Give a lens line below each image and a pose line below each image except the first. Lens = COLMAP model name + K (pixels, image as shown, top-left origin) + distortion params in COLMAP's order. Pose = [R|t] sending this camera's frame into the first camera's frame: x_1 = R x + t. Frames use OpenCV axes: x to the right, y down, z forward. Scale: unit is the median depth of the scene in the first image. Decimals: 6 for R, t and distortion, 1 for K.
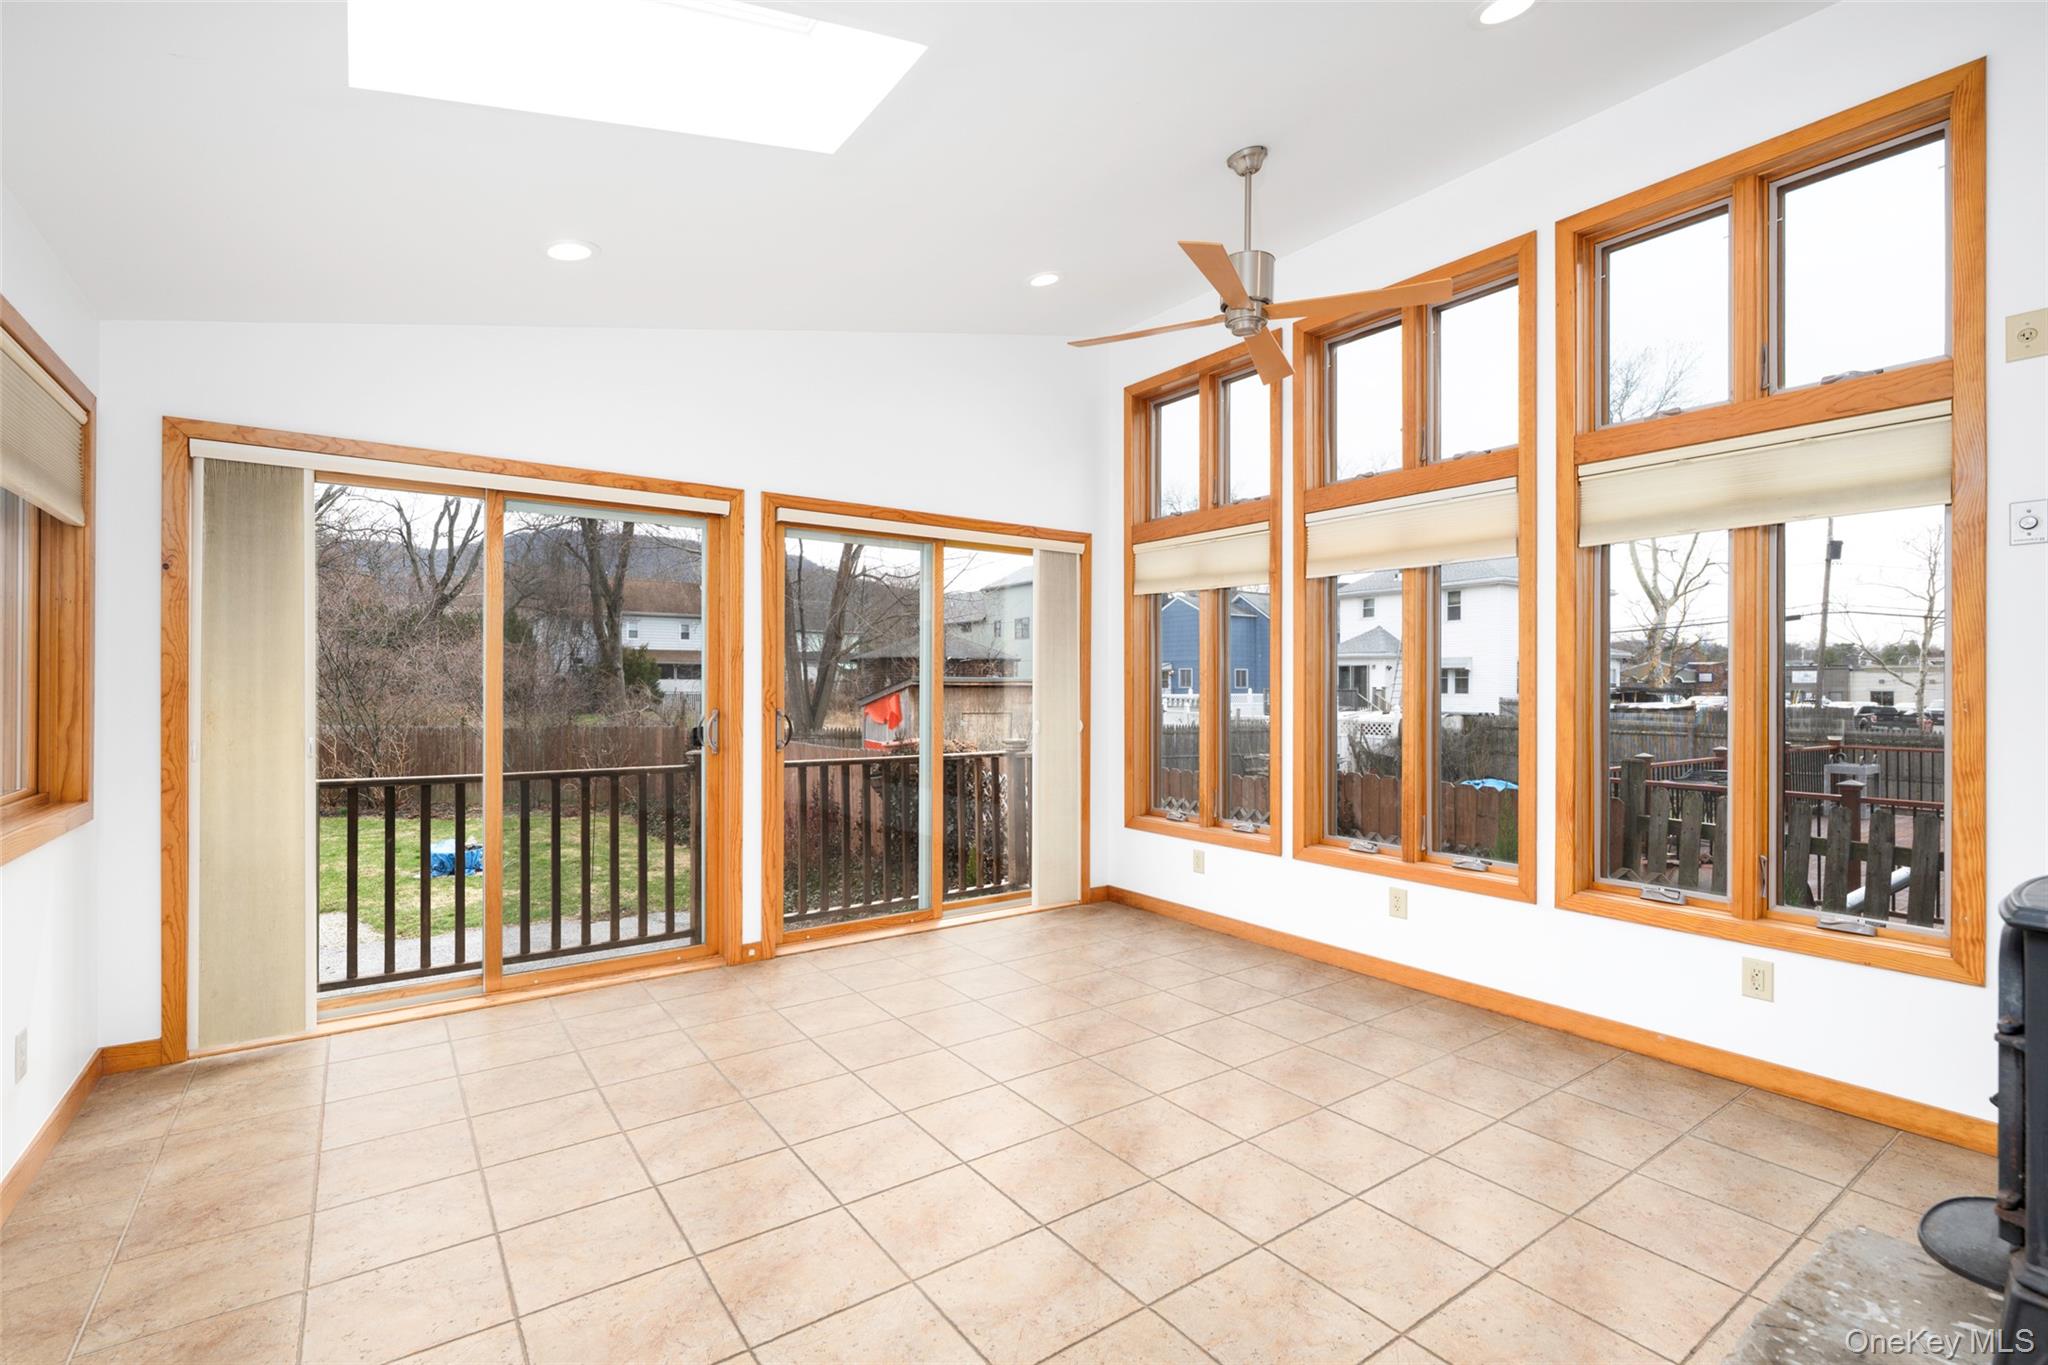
lens RADIAL K [[927.1, 0, 1031.1], [0, 927.1, 687.7], [0, 0, 1]] dist [-0.000146, 0.000004]
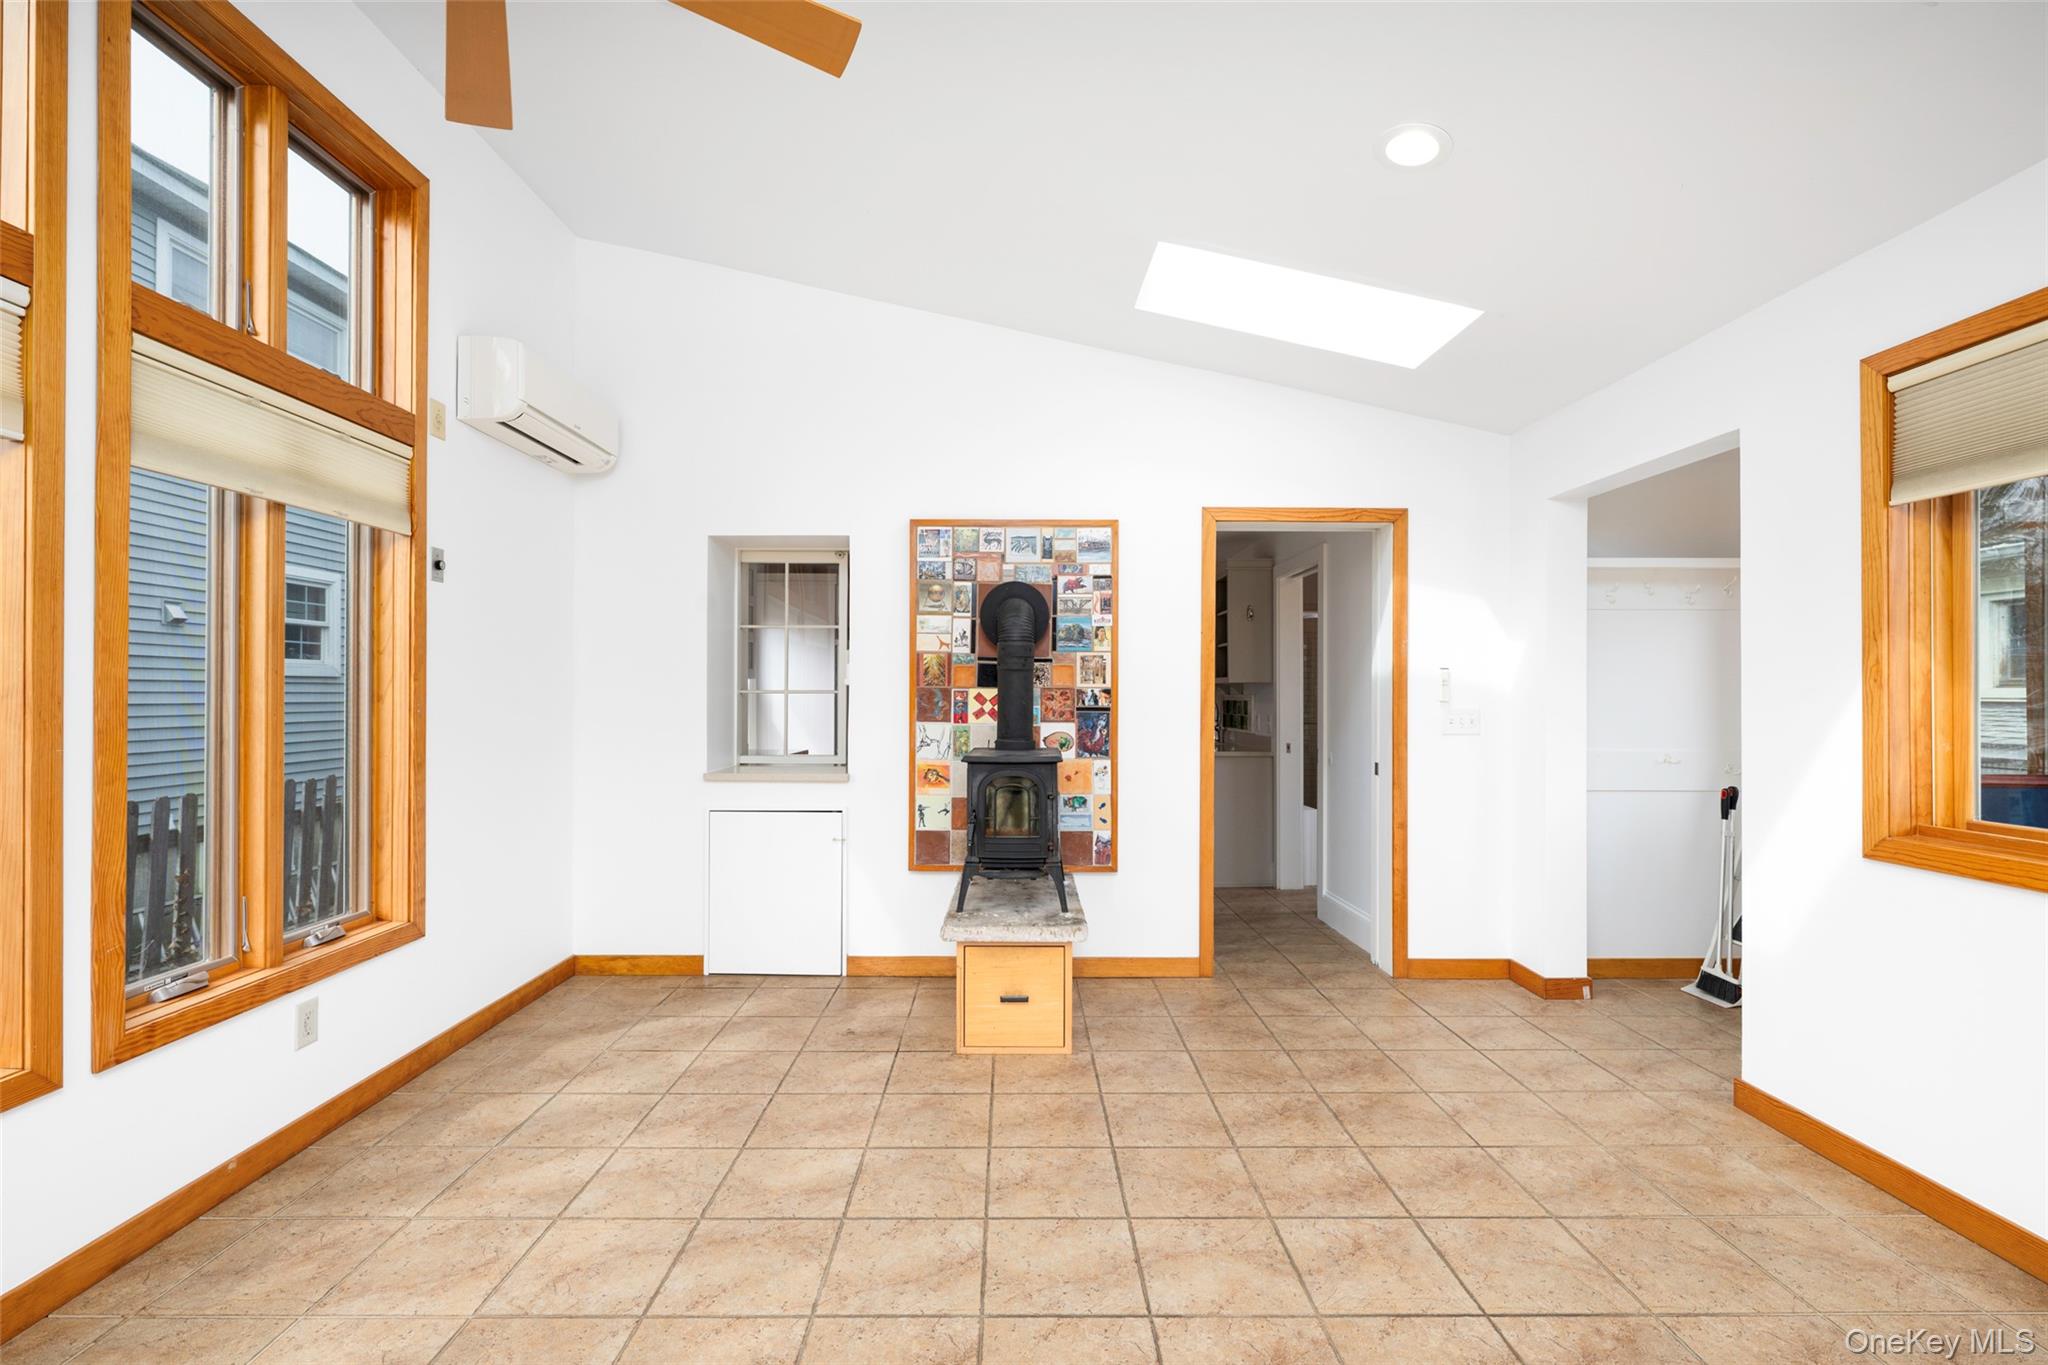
lens RADIAL K [[927.1, 0, 1031.1], [0, 927.1, 687.7], [0, 0, 1]] dist [-0.000146, 0.000004]
pose [[-0.820710, -0.001253, 0.571344, -0.380172], [-0.003955, 0.999986, -0.003488, -0.011758], [-0.571332, -0.005122, -0.820703, 1.720218]]
